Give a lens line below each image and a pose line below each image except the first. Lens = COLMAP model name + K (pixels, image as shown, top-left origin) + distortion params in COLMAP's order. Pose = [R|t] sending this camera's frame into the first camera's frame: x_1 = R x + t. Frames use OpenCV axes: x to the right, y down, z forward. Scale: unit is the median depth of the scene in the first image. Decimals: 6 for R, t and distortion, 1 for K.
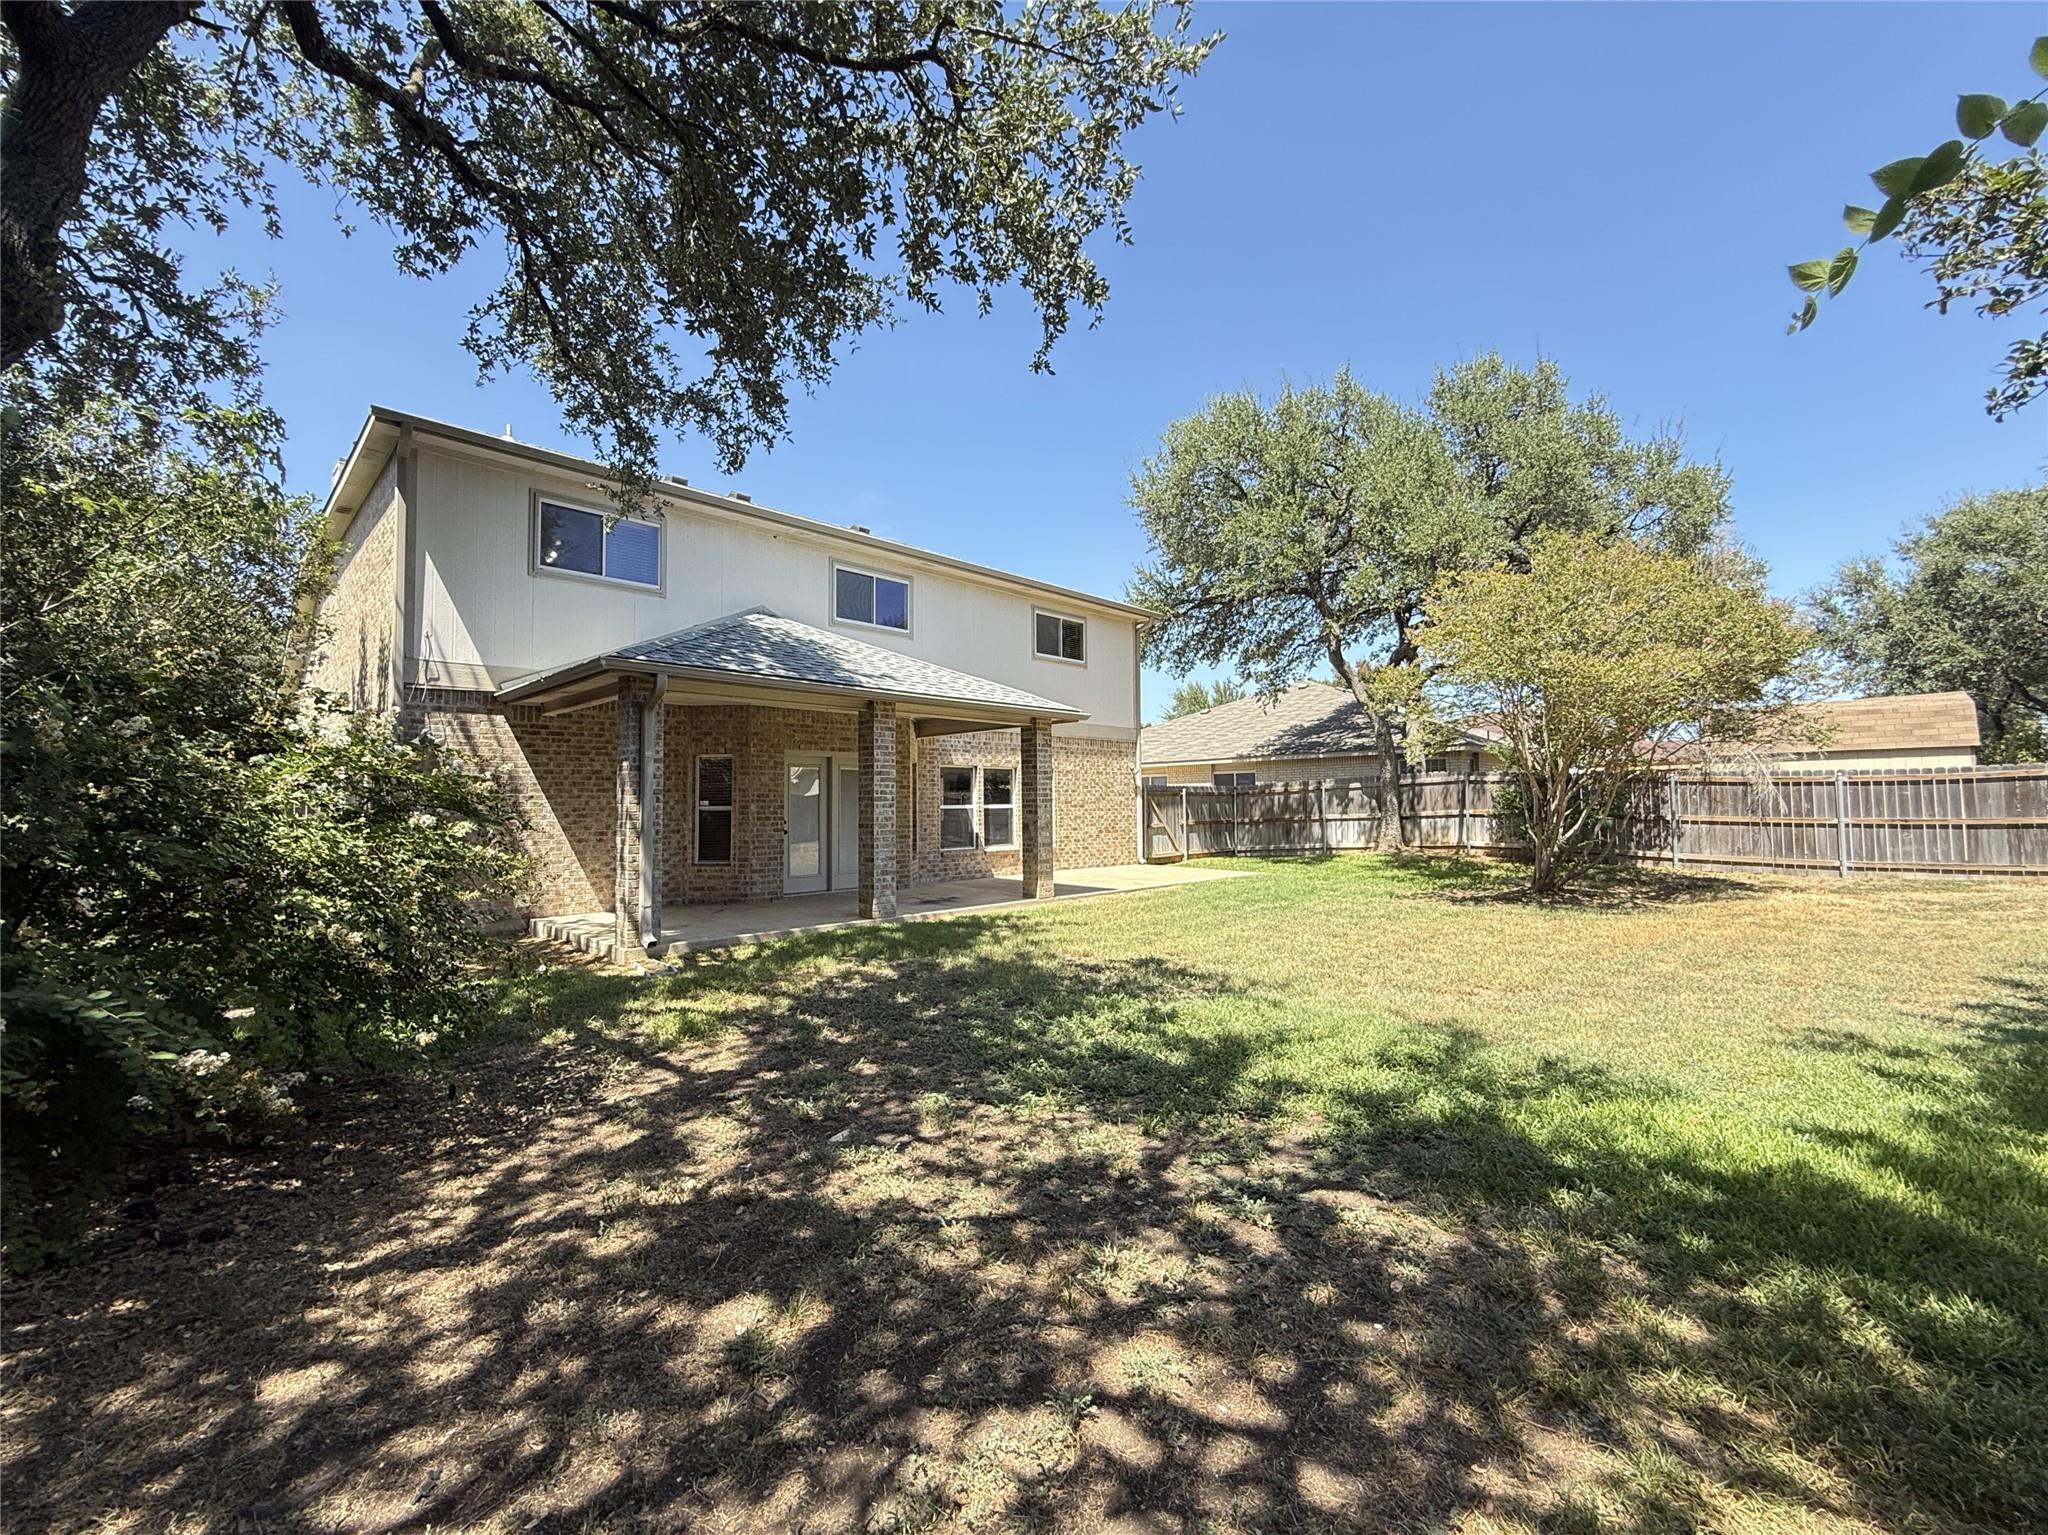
lens RADIAL K [[846.7, 0, 1024.0], [0, 846.7, 767.5], [0, 0, 1]] dist [-0.002757, -0.000116]
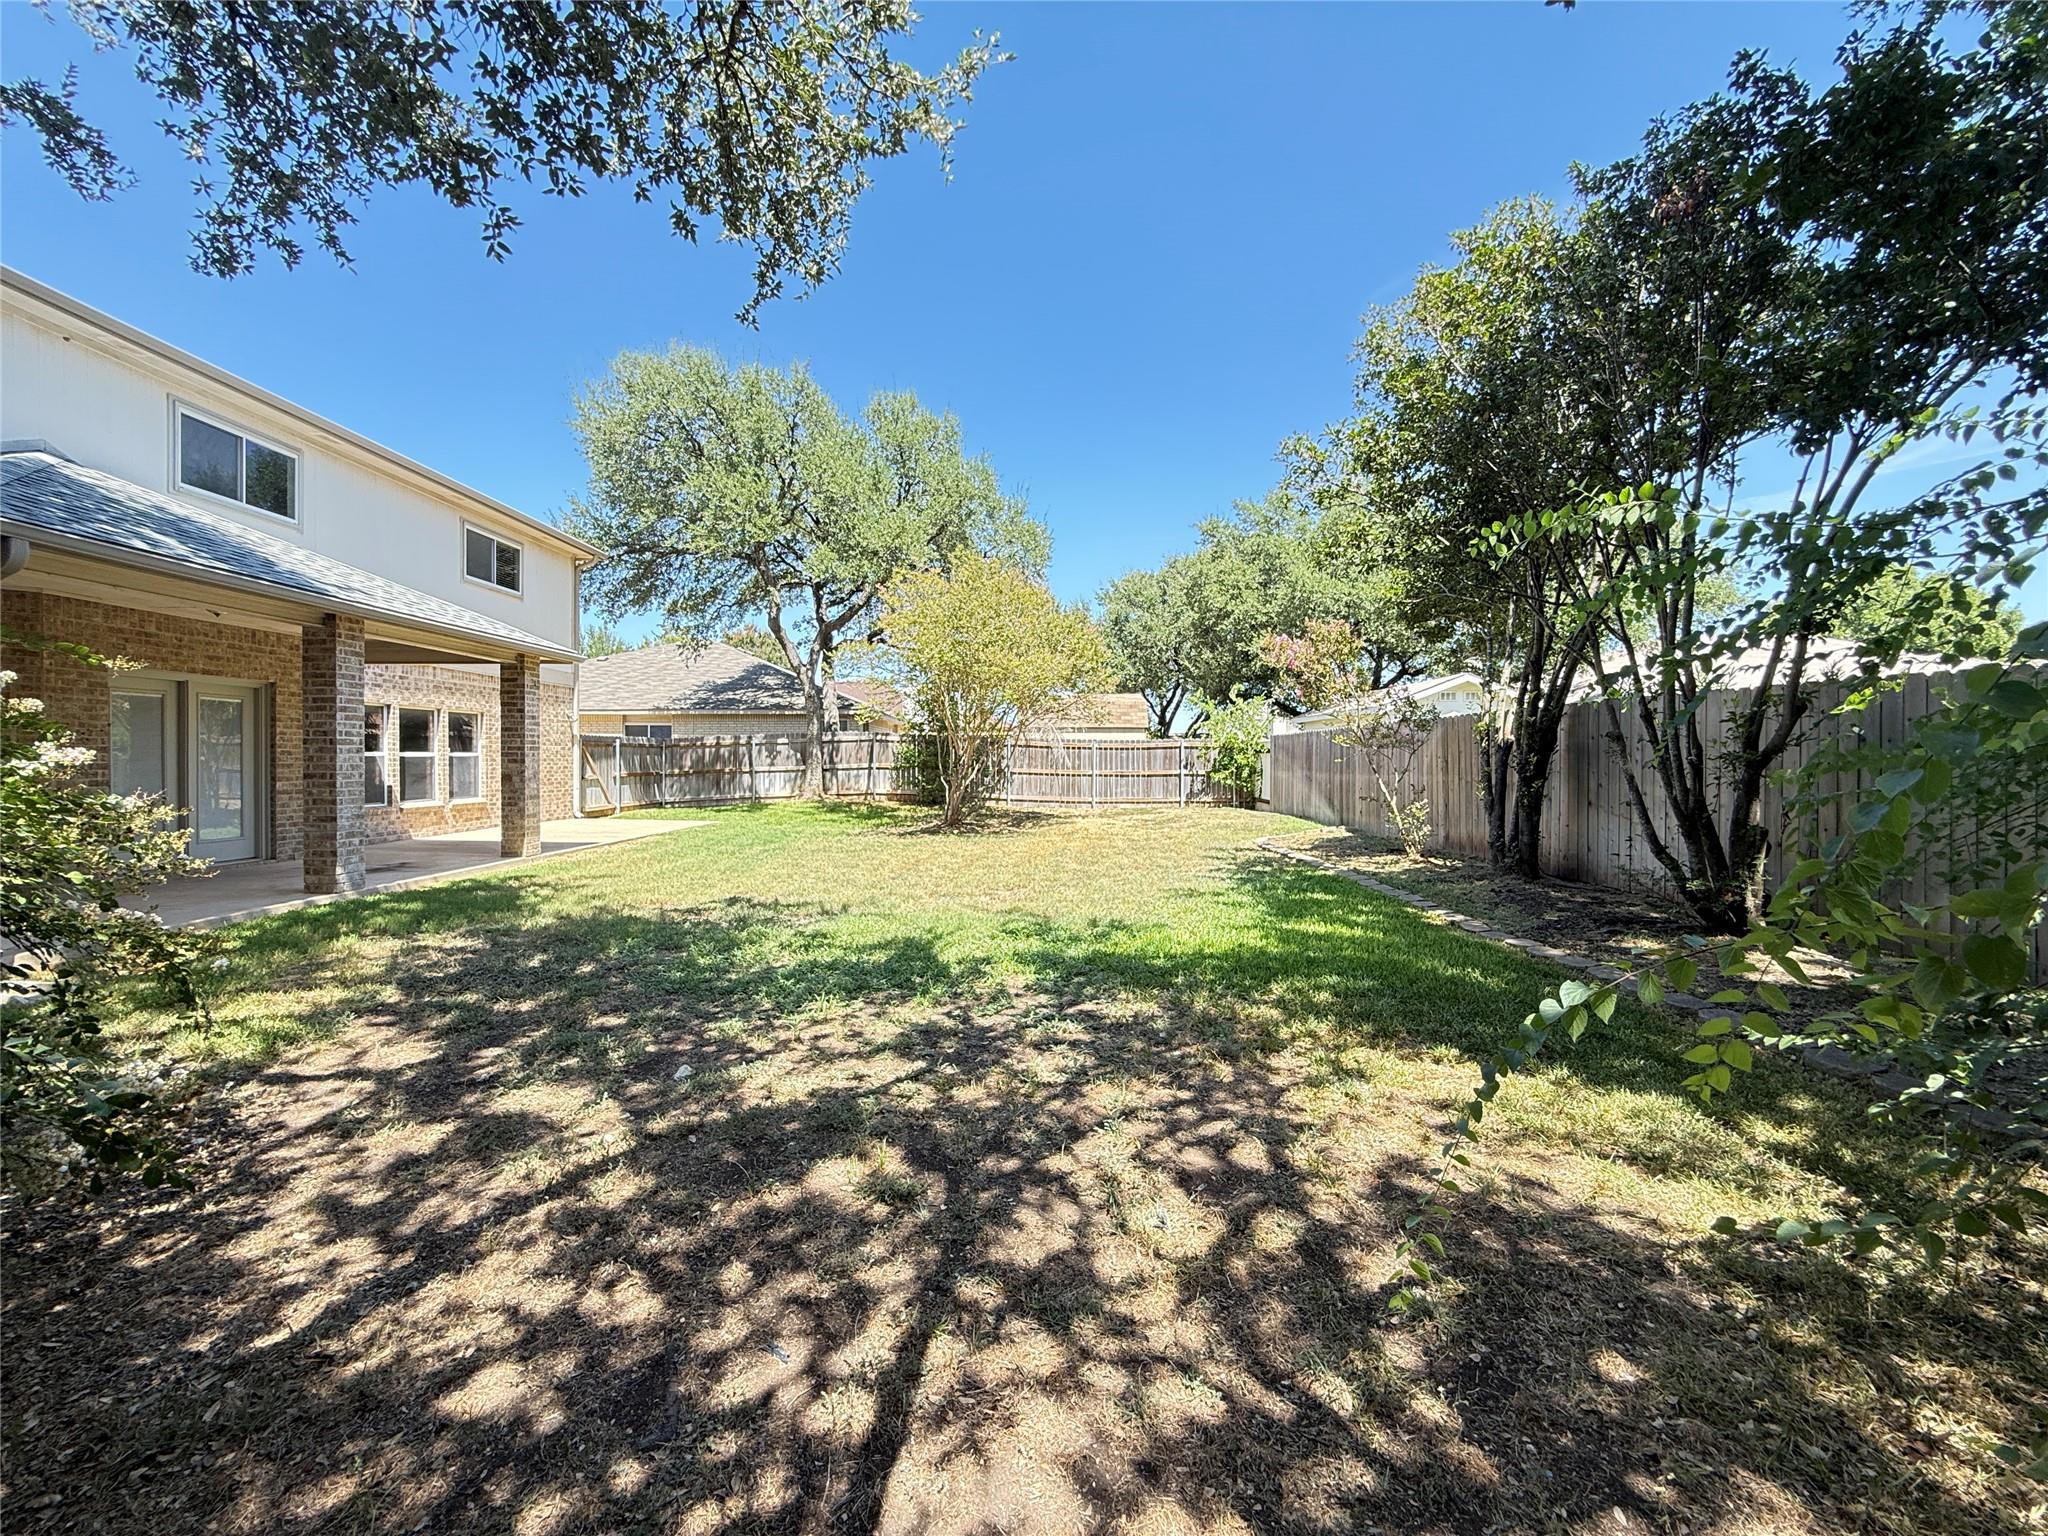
lens RADIAL K [[824.0, 0, 1024.0], [0, 824.0, 768.0], [0, 0, 1]] dist [-0.001187, 0.000160]
pose [[0.712819, 0.004250, 0.701335, -0.211057], [-0.042544, 0.998402, 0.037191, 0.004874], [-0.700056, -0.056348, 0.711861, 0.005982]]
